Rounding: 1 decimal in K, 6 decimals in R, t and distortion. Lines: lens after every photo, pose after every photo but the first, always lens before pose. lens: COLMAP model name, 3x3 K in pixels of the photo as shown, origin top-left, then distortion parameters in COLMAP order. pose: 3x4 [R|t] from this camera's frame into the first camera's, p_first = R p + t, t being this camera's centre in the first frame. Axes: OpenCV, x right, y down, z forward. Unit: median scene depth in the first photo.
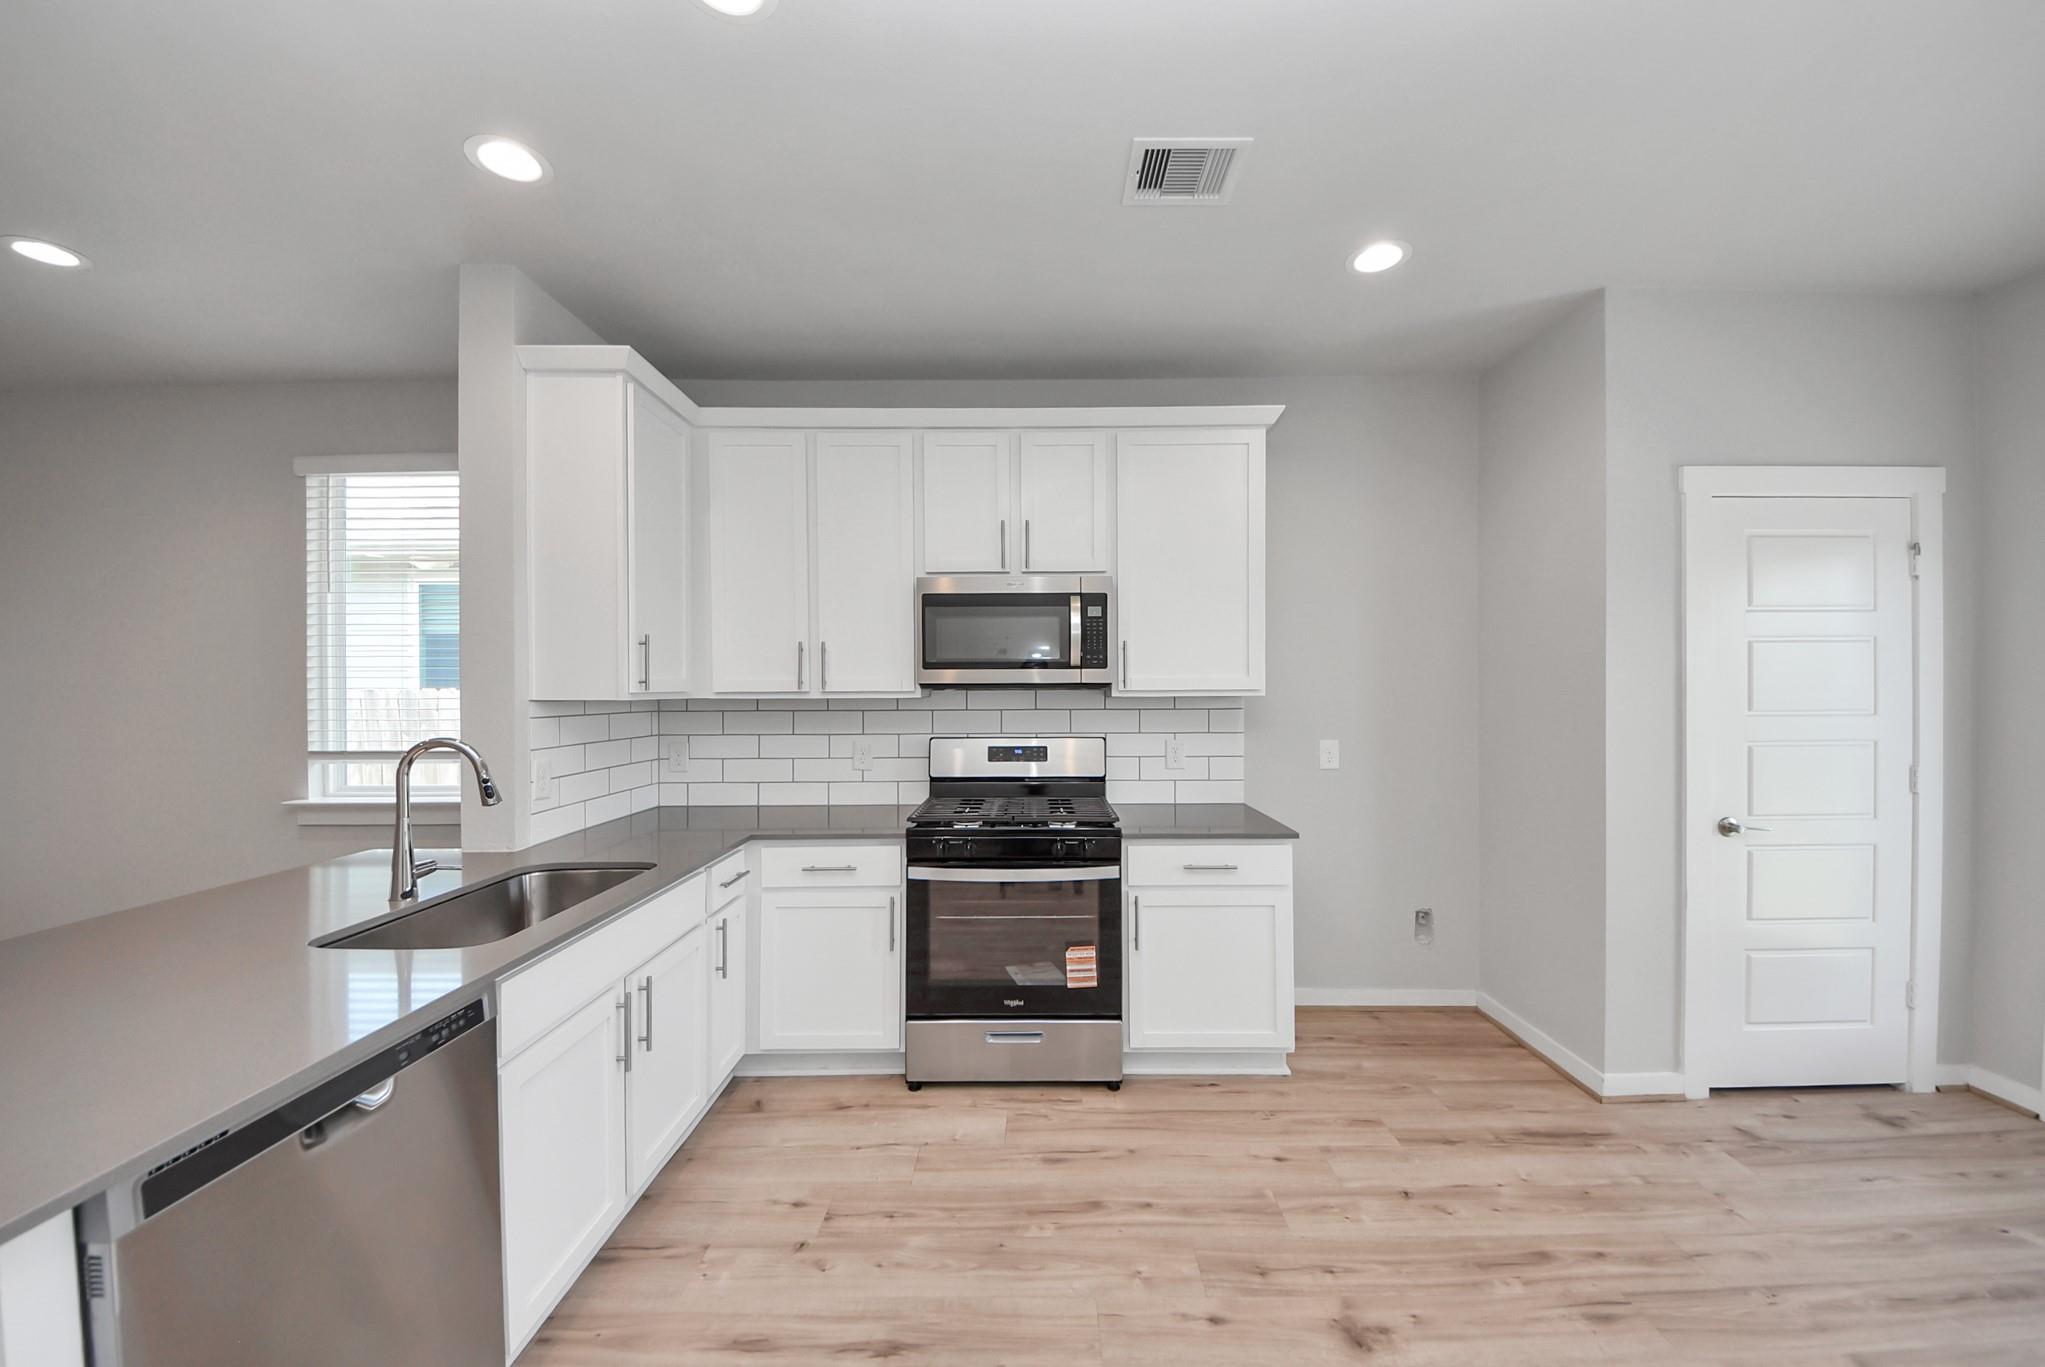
lens RADIAL K [[733.6, 0, 1038.5], [0, 733.6, 686.2], [0, 0, 1]] dist [0.032315, -0.022423]
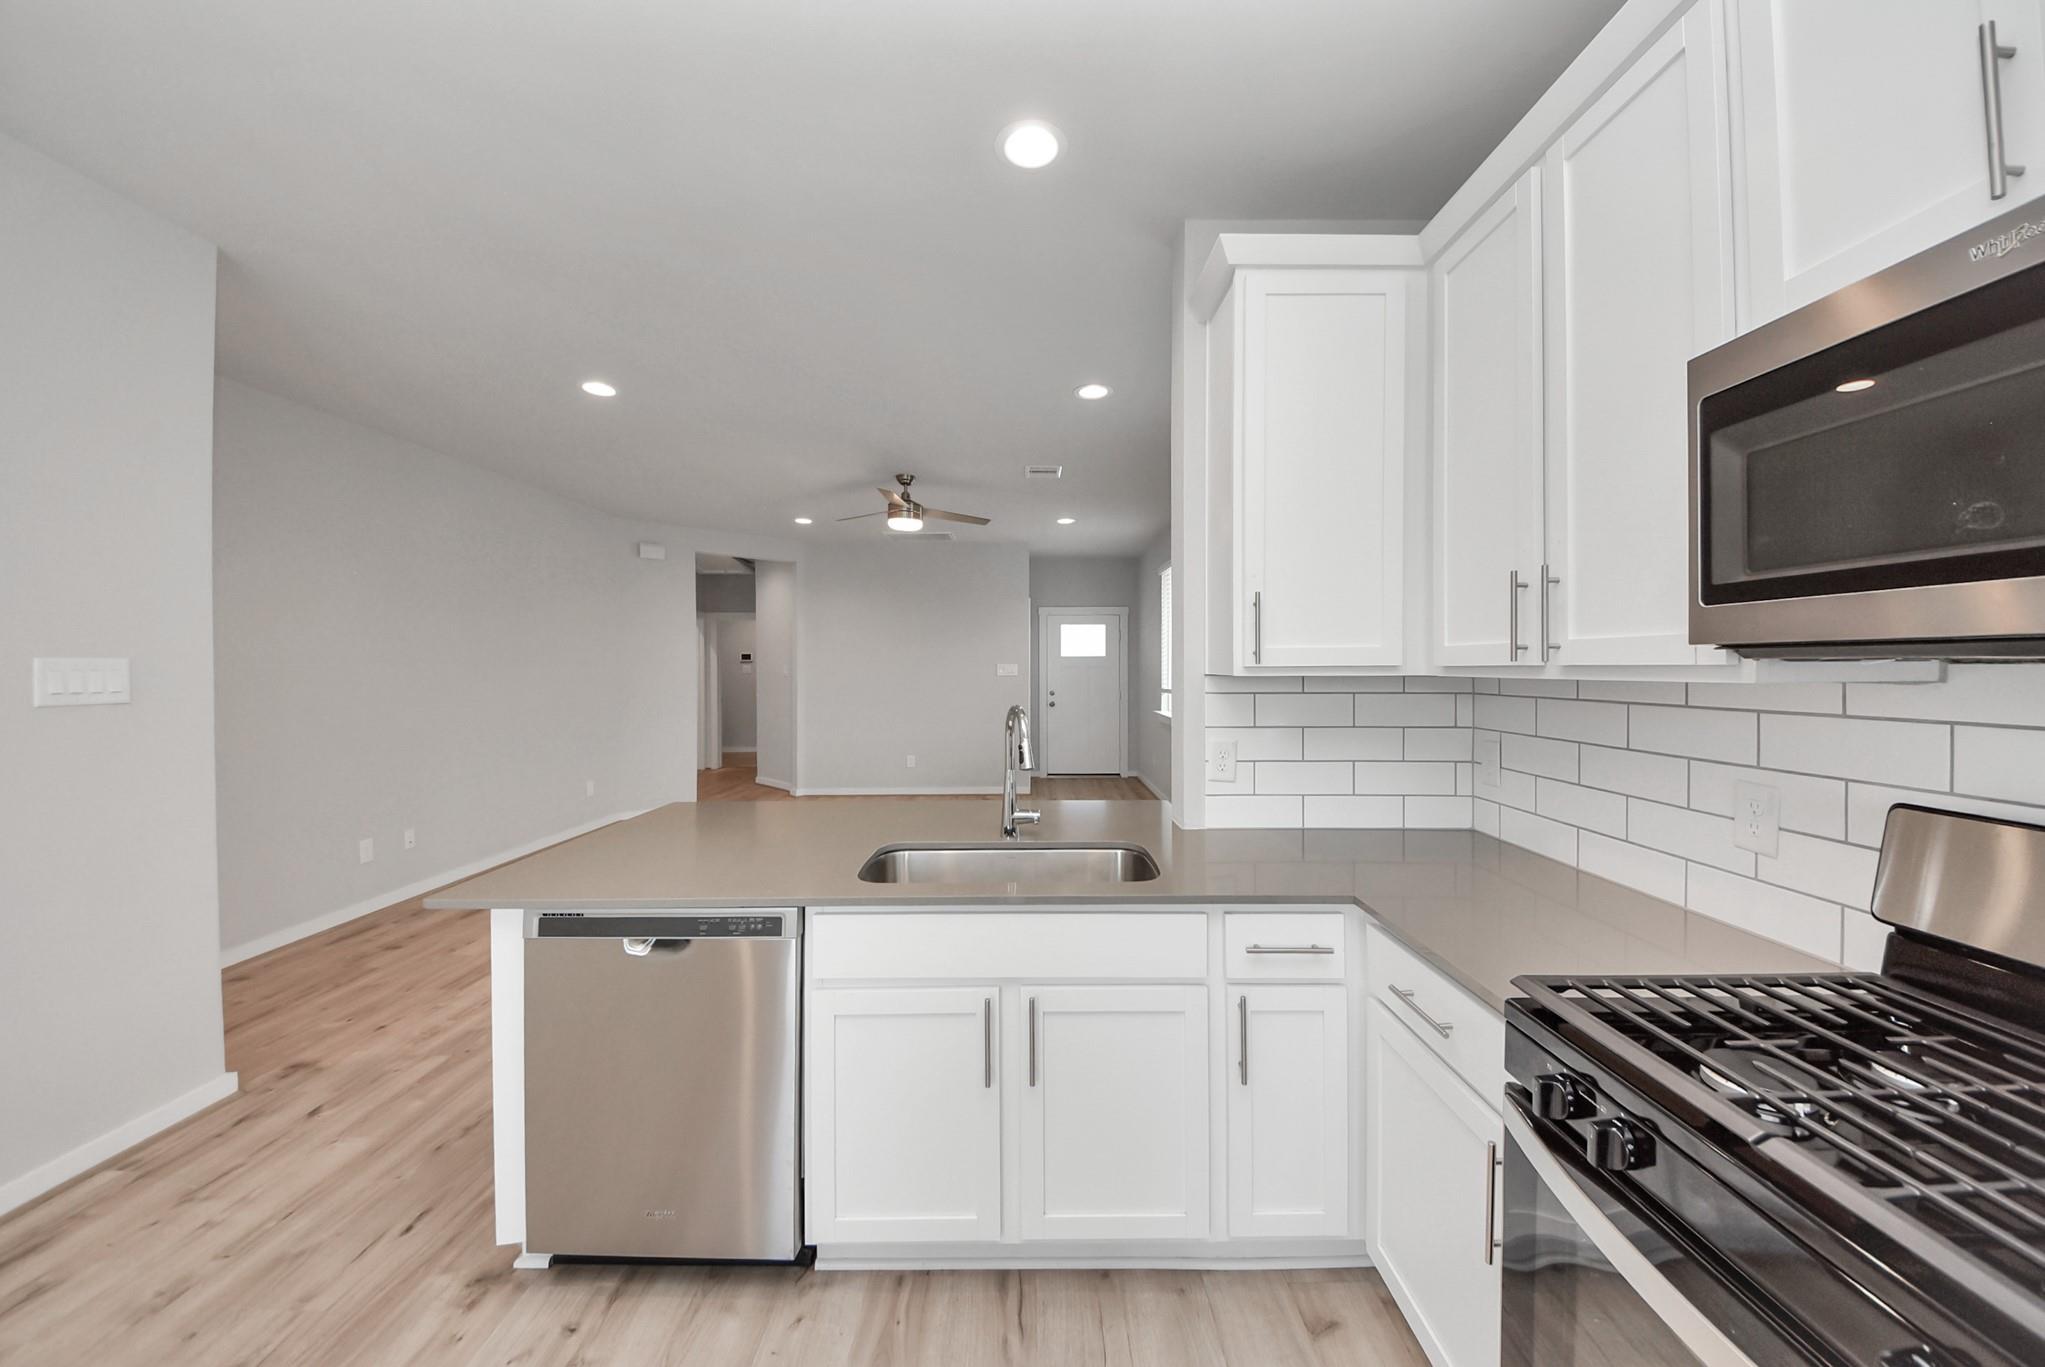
lens RADIAL K [[736.1, 0, 1035.8], [0, 736.1, 671.4], [0, 0, 1]] dist [0.018093, -0.012810]
pose [[-0.000672, 0.008628, -0.999963, 0.222912], [0.004126, 0.999954, 0.008625, 0.005617], [0.999991, -0.004120, -0.000708, 0.702143]]
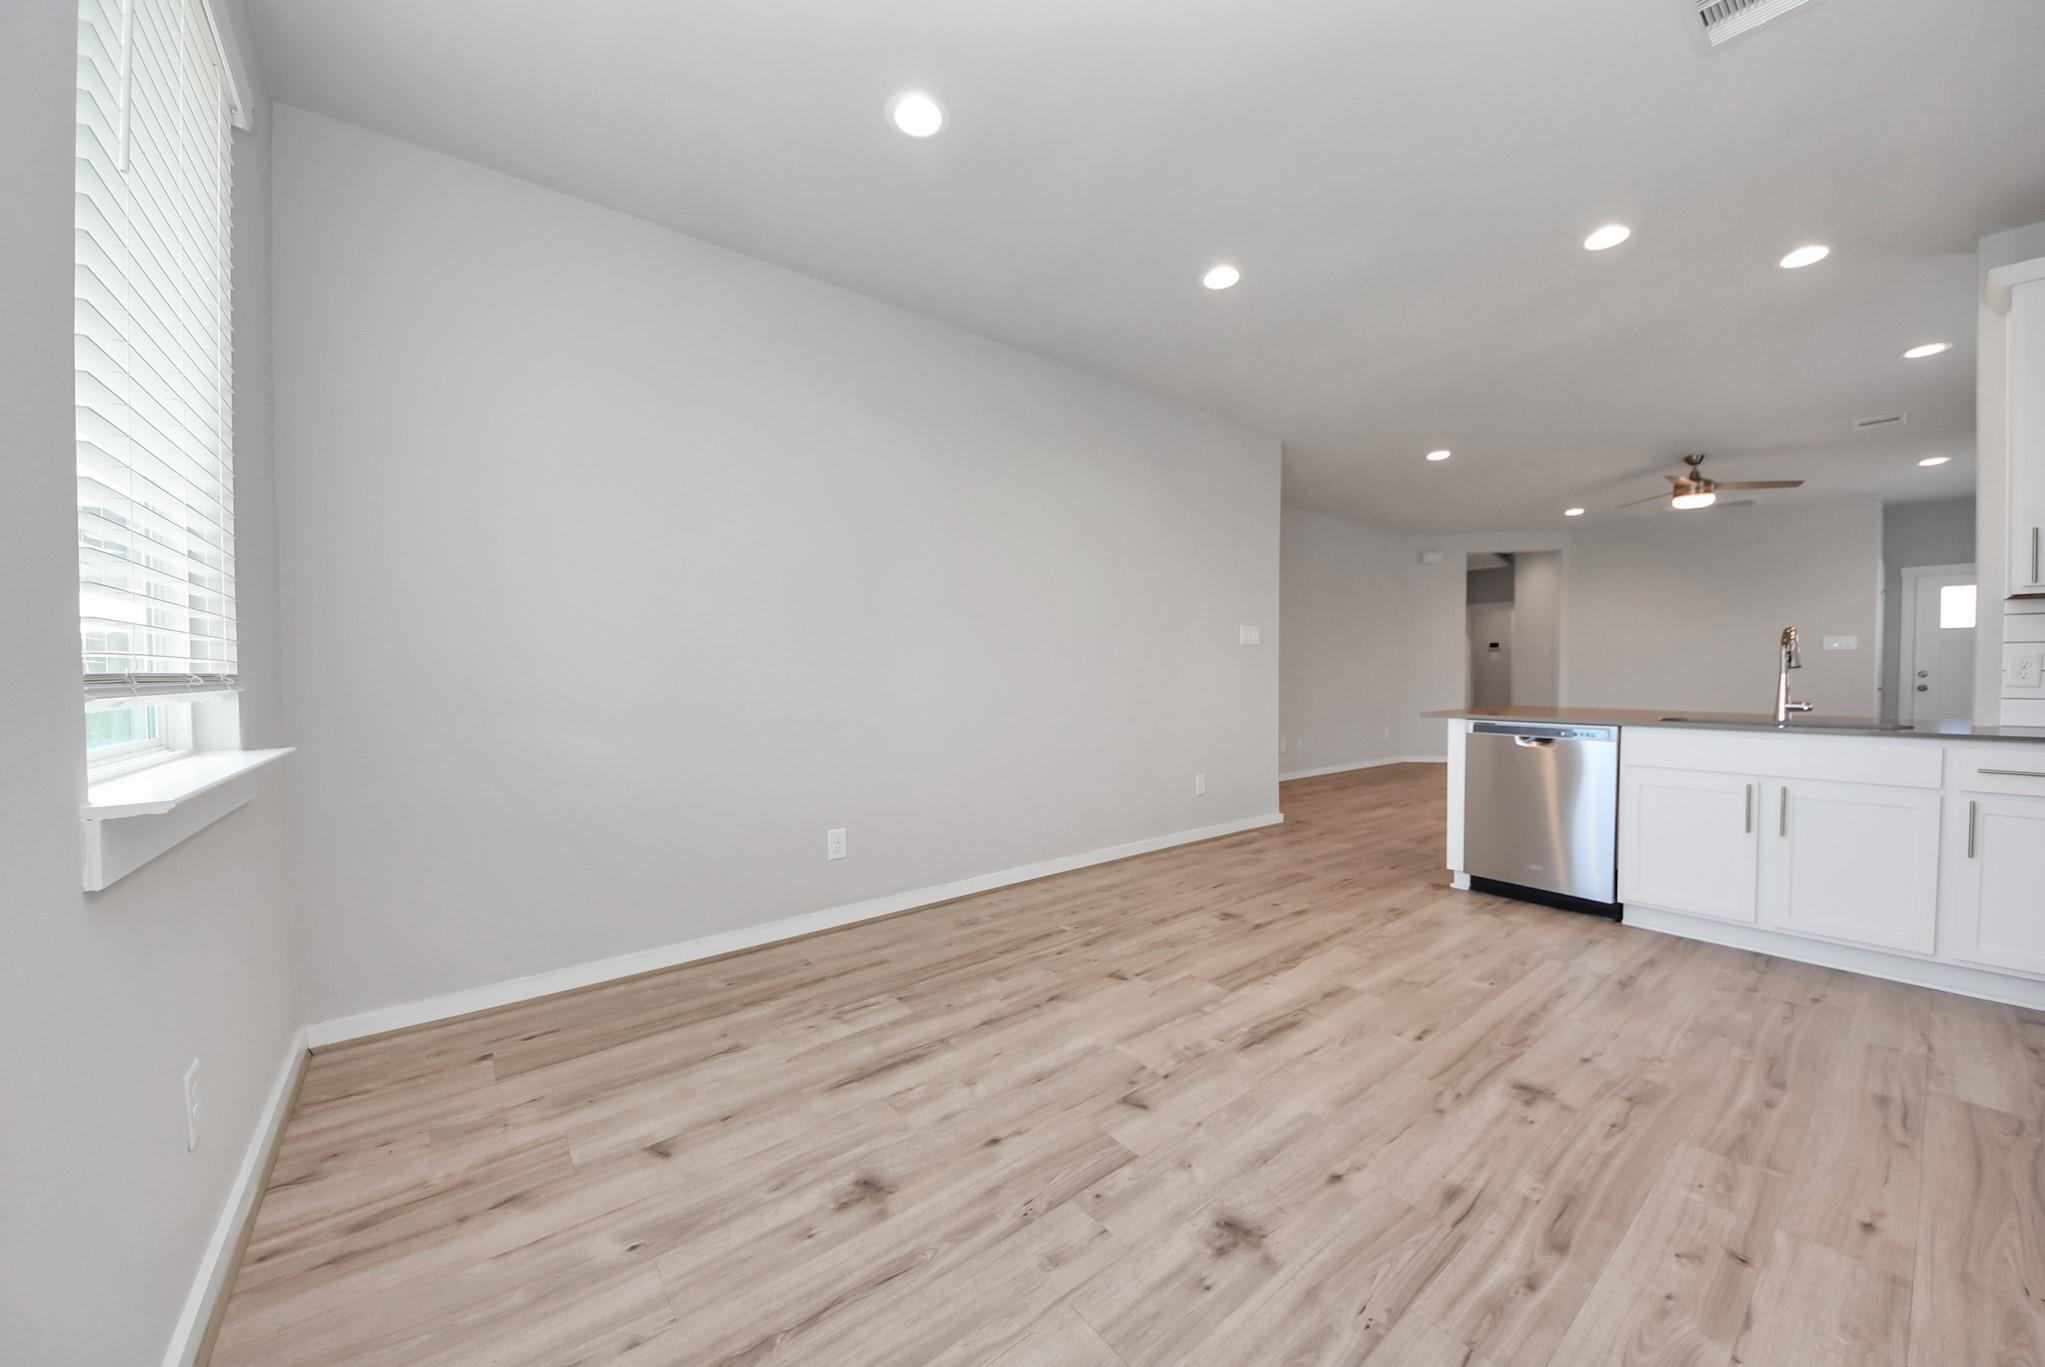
lens RADIAL K [[728.2, 0, 1030.4], [0, 728.2, 692.6], [0, 0, 1]] dist [0.018295, -0.014195]
pose [[-0.787165, 0.020415, -0.616404, 1.069955], [0.004004, 0.999600, 0.027993, 0.111547], [0.616729, 0.019567, -0.786932, 0.847166]]
